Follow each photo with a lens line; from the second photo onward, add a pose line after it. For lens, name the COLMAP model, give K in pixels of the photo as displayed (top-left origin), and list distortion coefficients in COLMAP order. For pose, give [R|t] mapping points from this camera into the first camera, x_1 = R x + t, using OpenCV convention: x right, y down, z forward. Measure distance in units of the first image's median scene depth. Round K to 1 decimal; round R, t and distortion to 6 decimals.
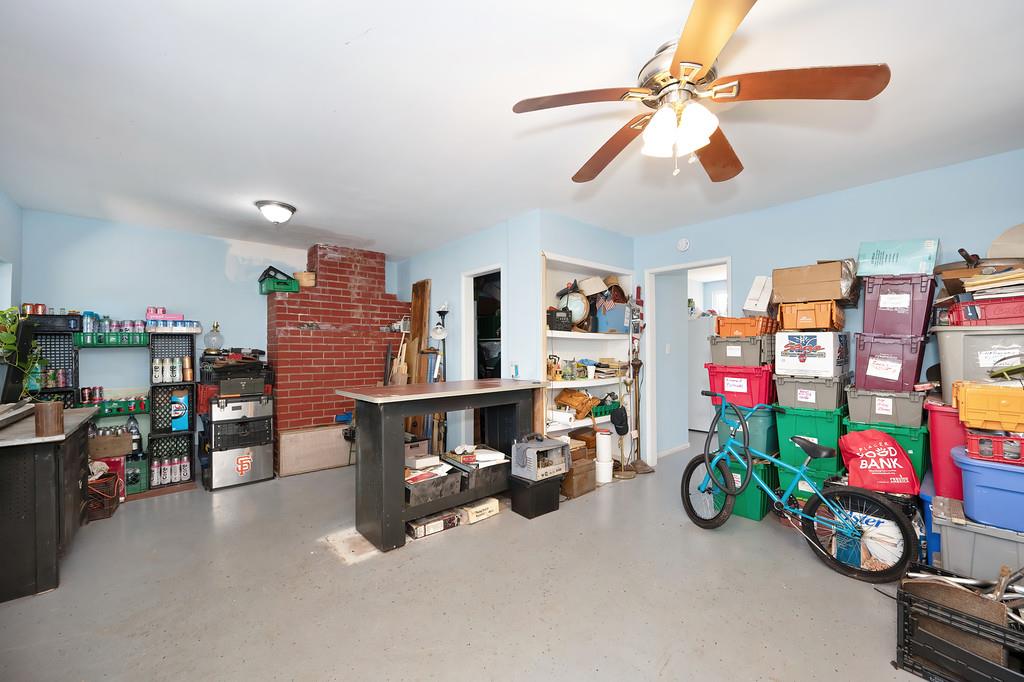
lens RADIAL K [[410.1, 0, 515.2], [0, 410.1, 346.0], [0, 0, 1]] dist [-0.000206, -0.000002]
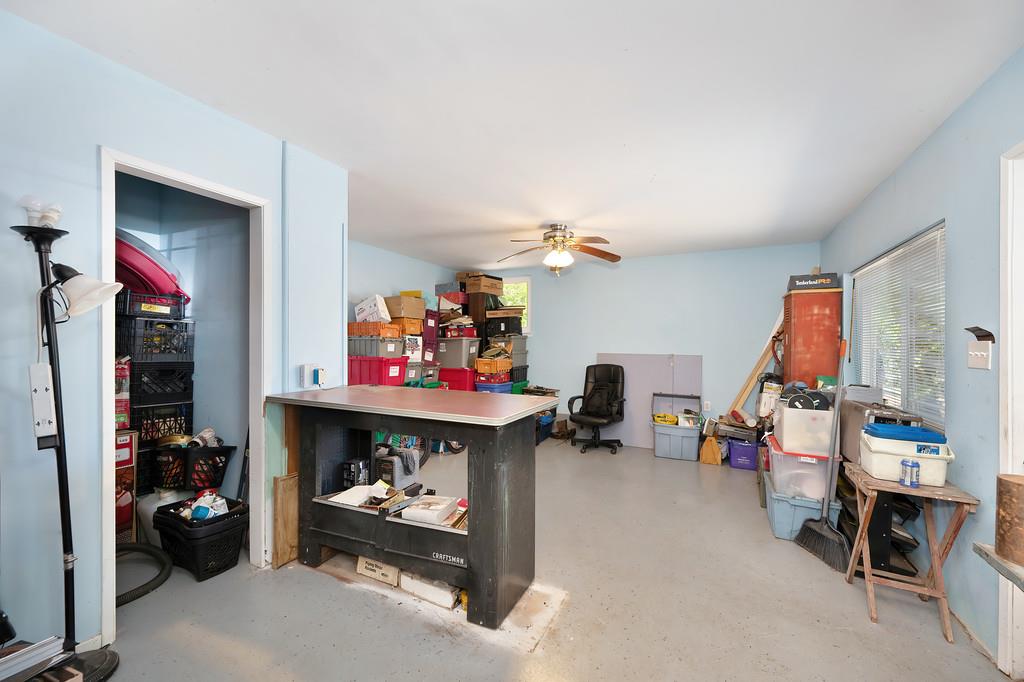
lens RADIAL K [[418.0, 0, 517.3], [0, 418.0, 339.2], [0, 0, 1]] dist [0.000512, -0.000006]
pose [[-0.405823, 0.010039, 0.913897, -1.076963], [-0.013485, 0.999765, -0.016971, 0.001915], [-0.913852, -0.019211, -0.405592, 1.332661]]
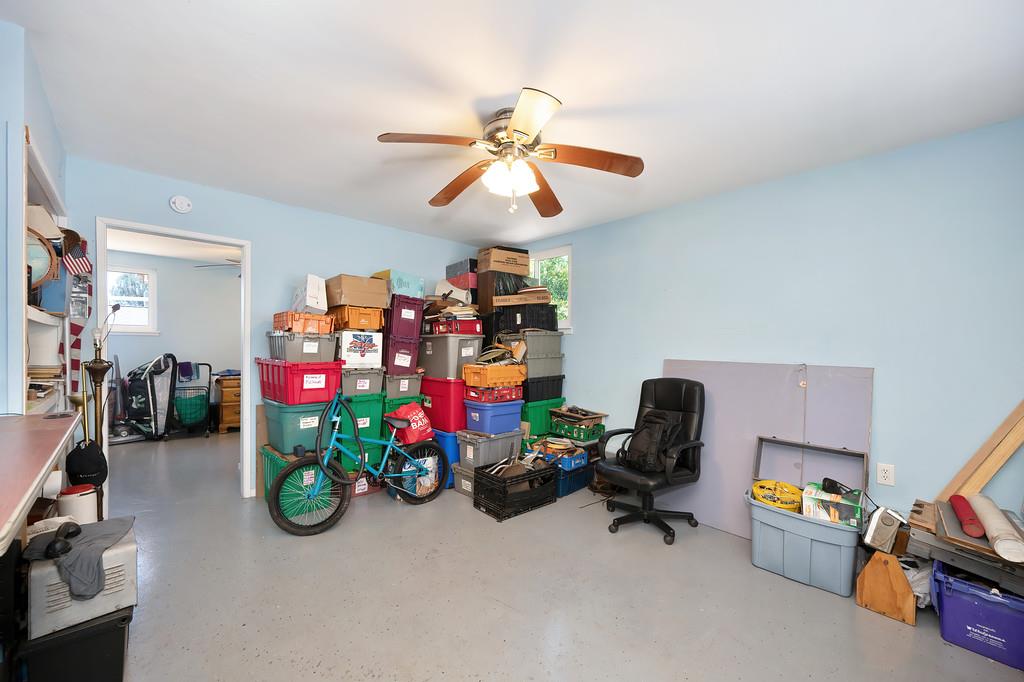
lens RADIAL K [[410.1, 0, 515.2], [0, 410.1, 346.0], [0, 0, 1]] dist [-0.000206, -0.000002]
pose [[-0.053880, -0.002230, 0.998545, -0.538675], [-0.019487, 0.999809, 0.001182, -0.002626], [-0.998357, -0.019395, -0.053914, 0.629728]]
